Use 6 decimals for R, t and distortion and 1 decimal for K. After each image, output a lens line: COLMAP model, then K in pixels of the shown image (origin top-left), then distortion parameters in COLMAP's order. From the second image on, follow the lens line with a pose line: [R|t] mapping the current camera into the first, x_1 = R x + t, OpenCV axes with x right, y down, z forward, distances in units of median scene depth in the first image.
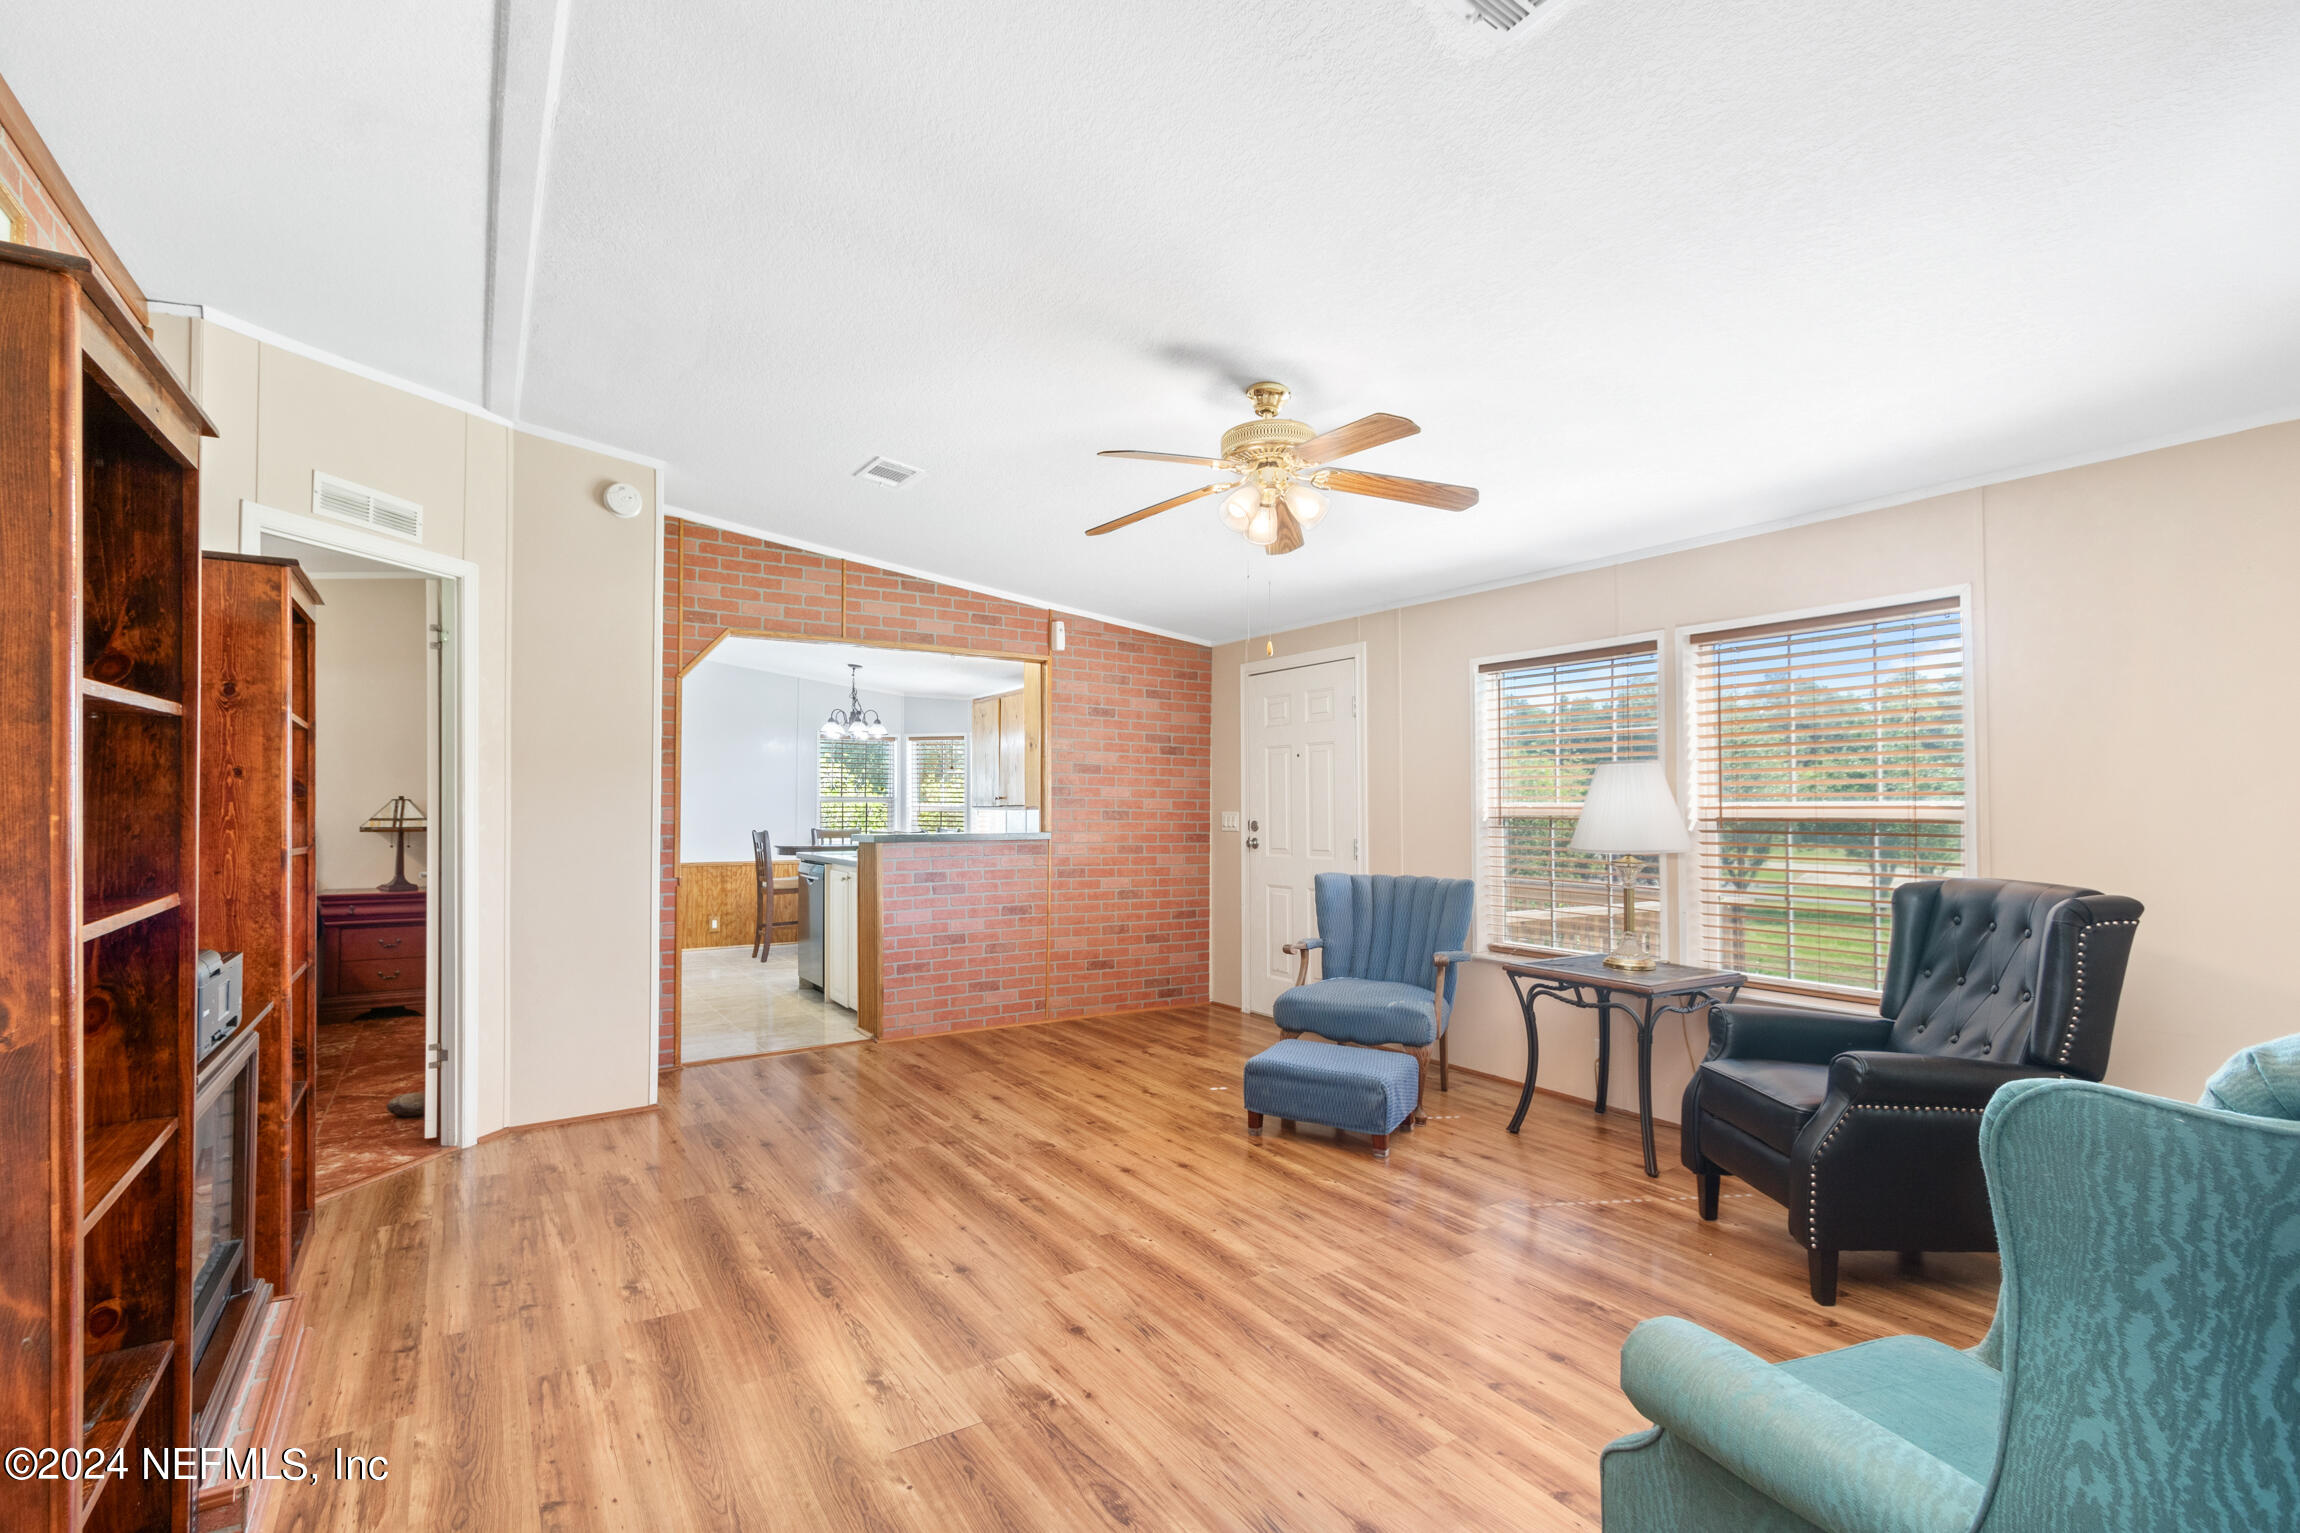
lens RADIAL K [[1053.9, 0, 1147.4], [0, 1053.9, 787.8], [0, 0, 1]] dist [0.001855, 0.000059]
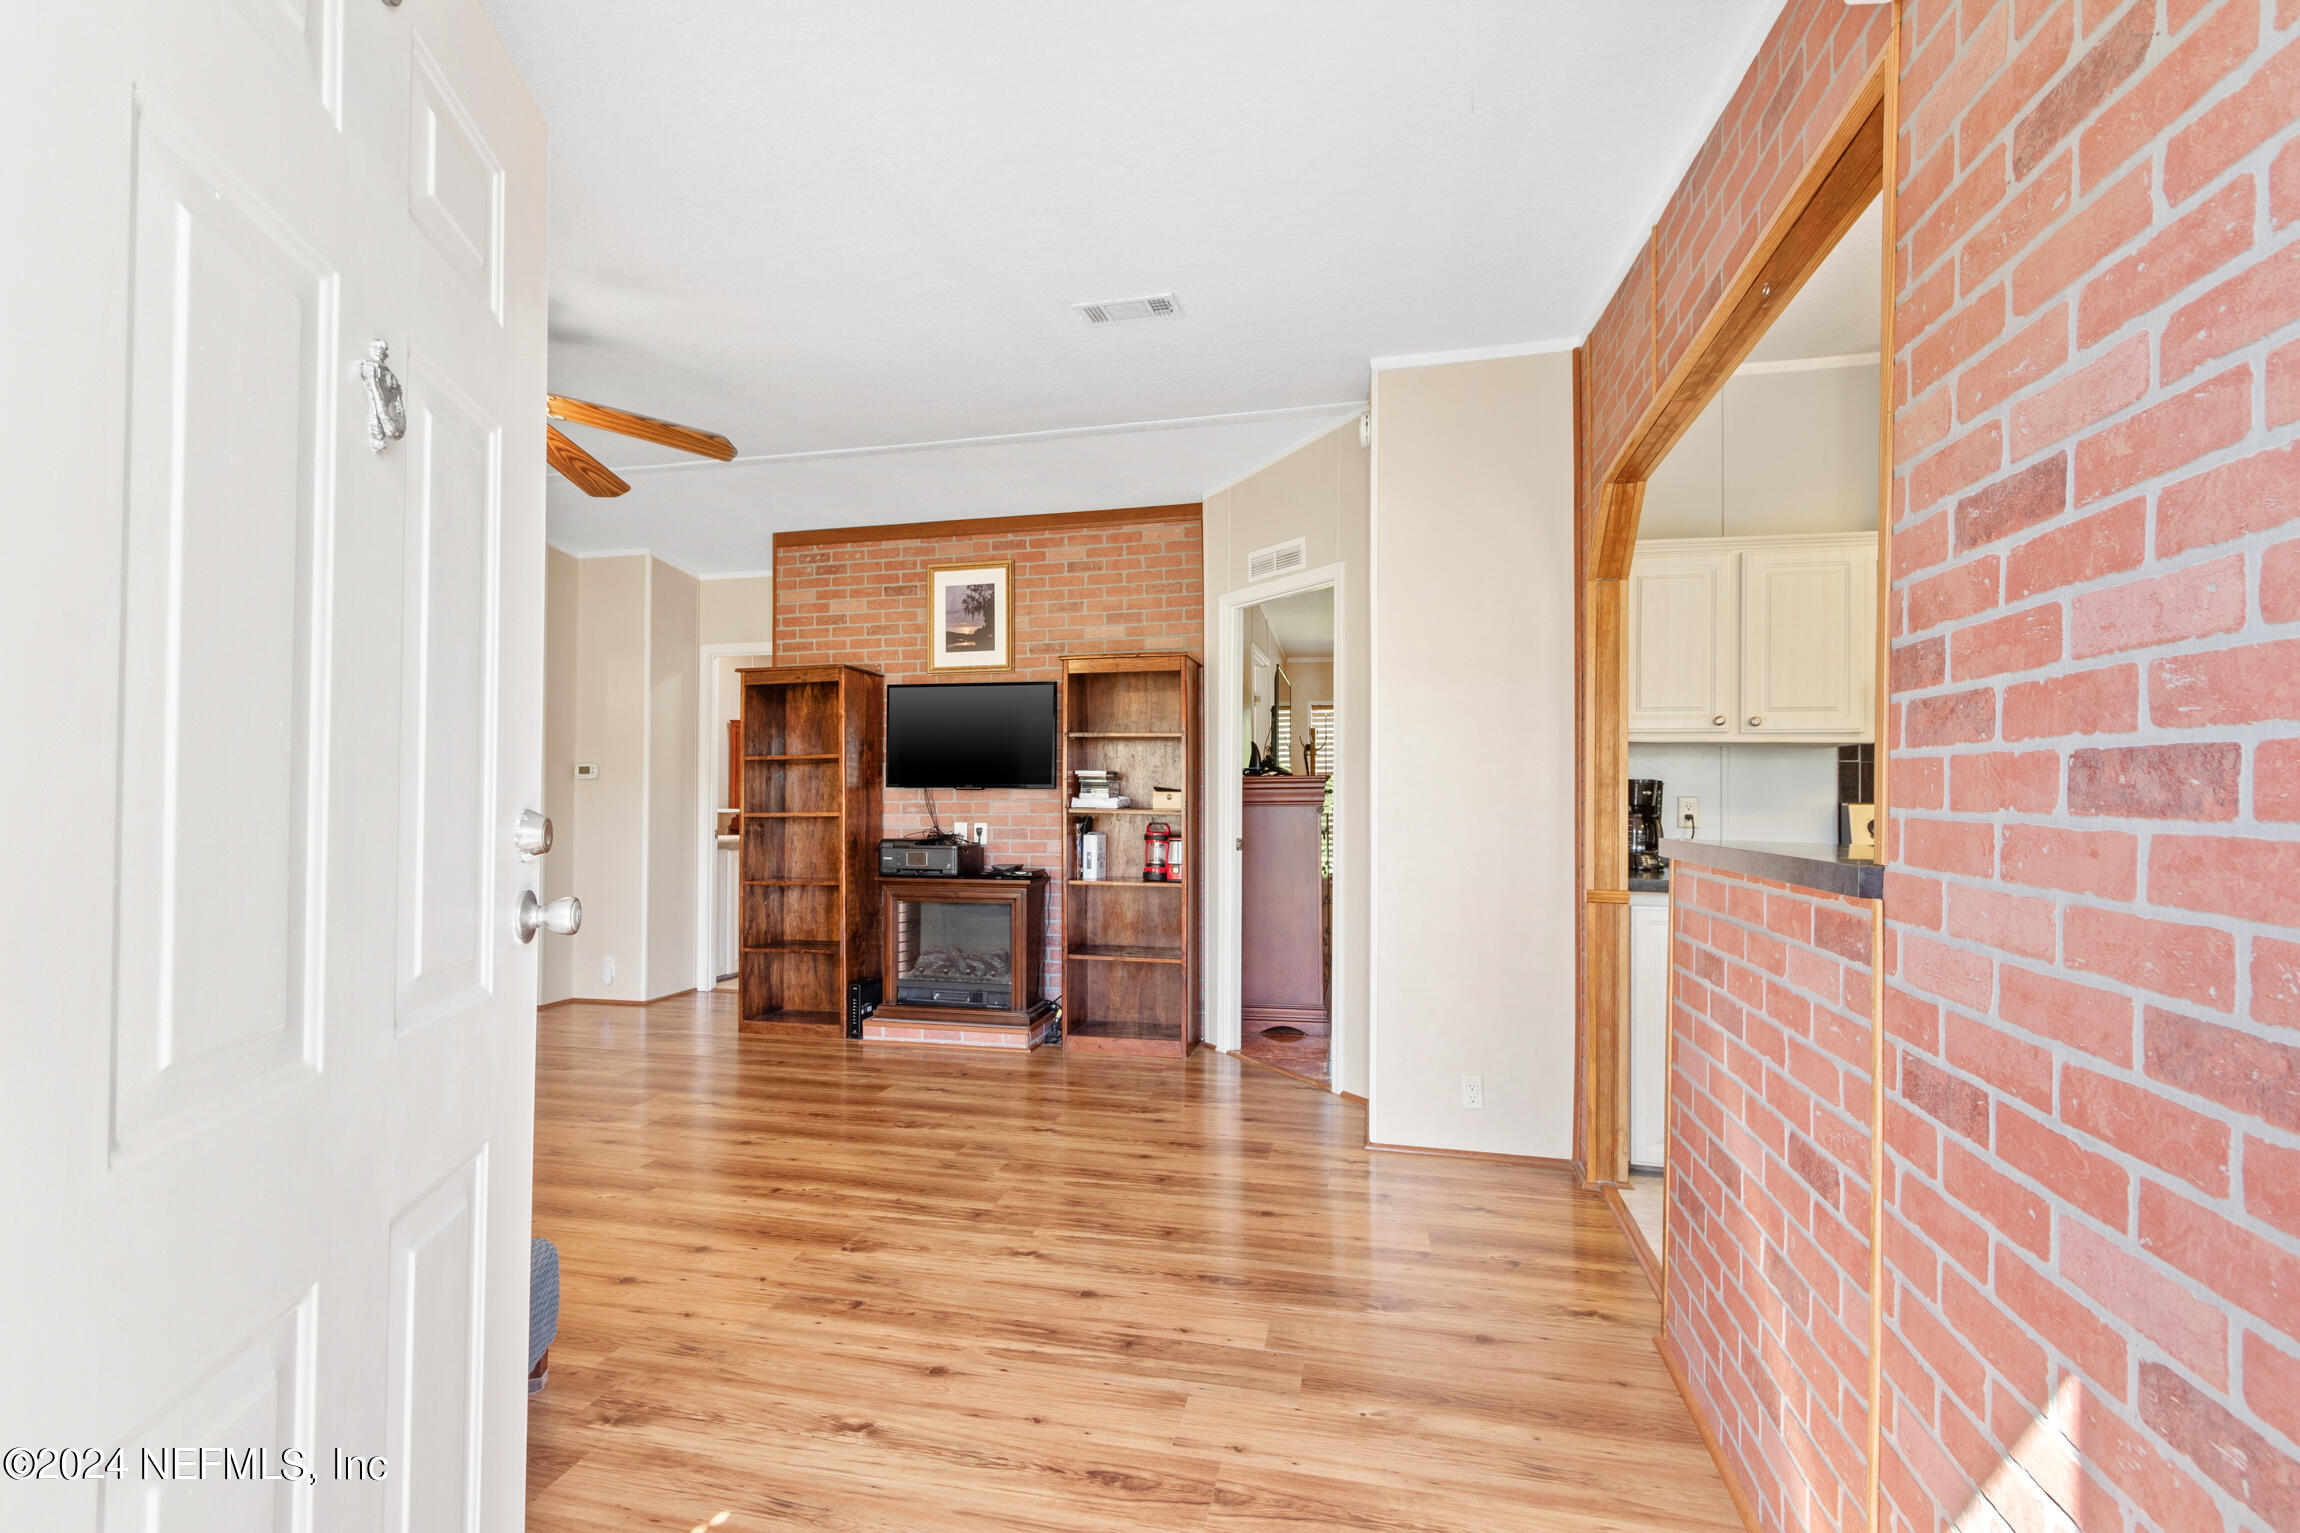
lens RADIAL K [[1053.9, 0, 1148.5], [0, 1053.9, 786.7], [0, 0, 1]] dist [0.001855, 0.000059]
pose [[-0.726697, -0.015565, -0.686782, 0.252828], [0.003139, 0.999658, -0.025977, 0.048252], [0.686951, -0.021033, -0.726399, 1.653382]]
